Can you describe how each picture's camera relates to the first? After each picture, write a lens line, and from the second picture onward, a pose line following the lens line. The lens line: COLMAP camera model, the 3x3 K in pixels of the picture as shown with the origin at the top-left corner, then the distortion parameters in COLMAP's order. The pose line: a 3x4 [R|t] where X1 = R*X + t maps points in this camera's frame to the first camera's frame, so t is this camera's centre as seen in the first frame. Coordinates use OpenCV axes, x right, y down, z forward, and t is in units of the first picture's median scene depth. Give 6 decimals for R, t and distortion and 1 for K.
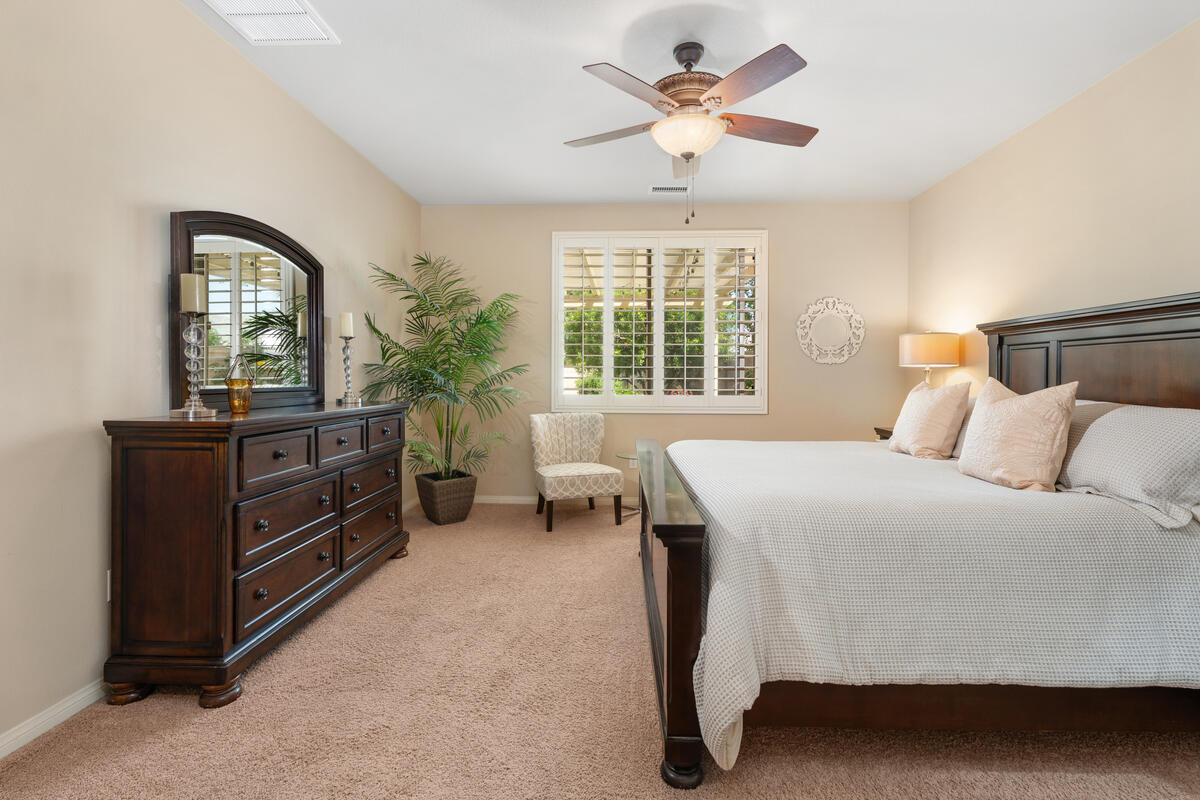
lens RADIAL K [[540.6, 0, 598.8], [0, 540.6, 384.2], [0, 0, 1]] dist [-0.002244, 0.000020]
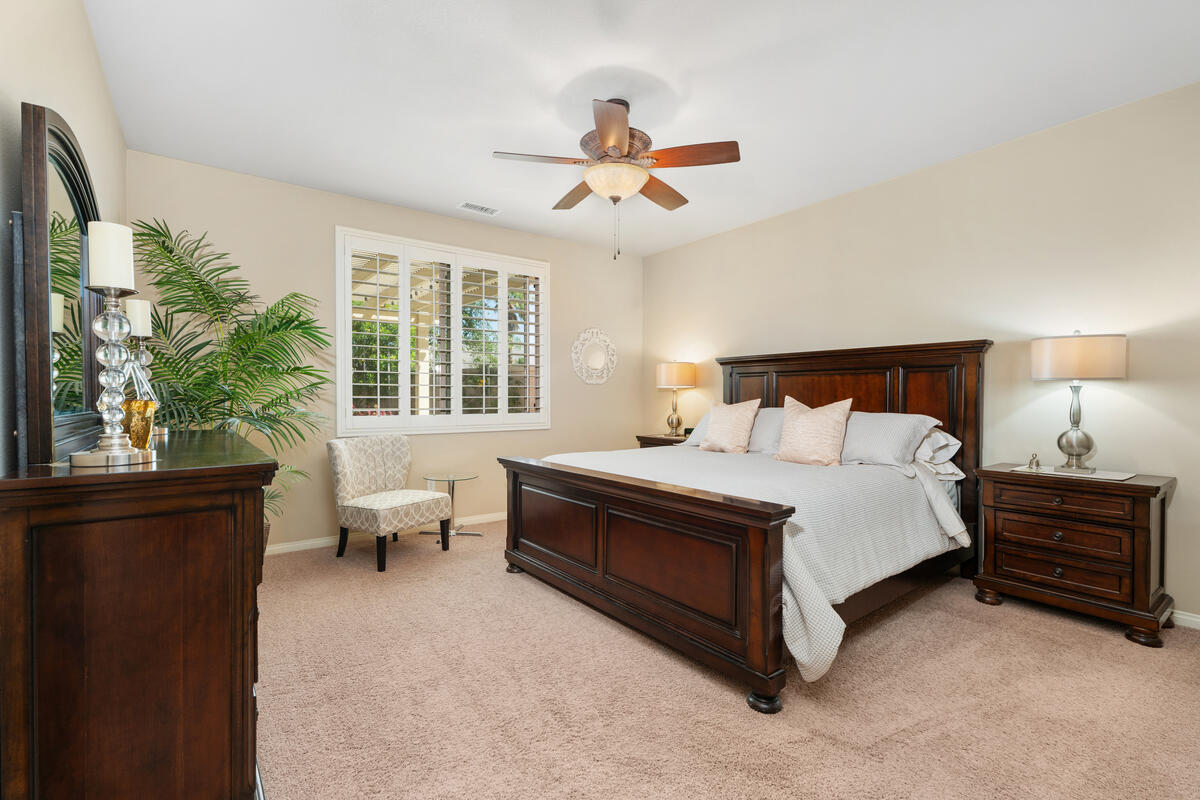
lens RADIAL K [[536.9, 0, 599.9], [0, 536.9, 406.1], [0, 0, 1]] dist [-0.003165, 0.000509]
pose [[0.768886, -0.013446, 0.639244, -0.329626], [0.007853, 0.999902, 0.011586, -0.003201], [-0.639337, -0.003888, 0.768917, 0.091408]]
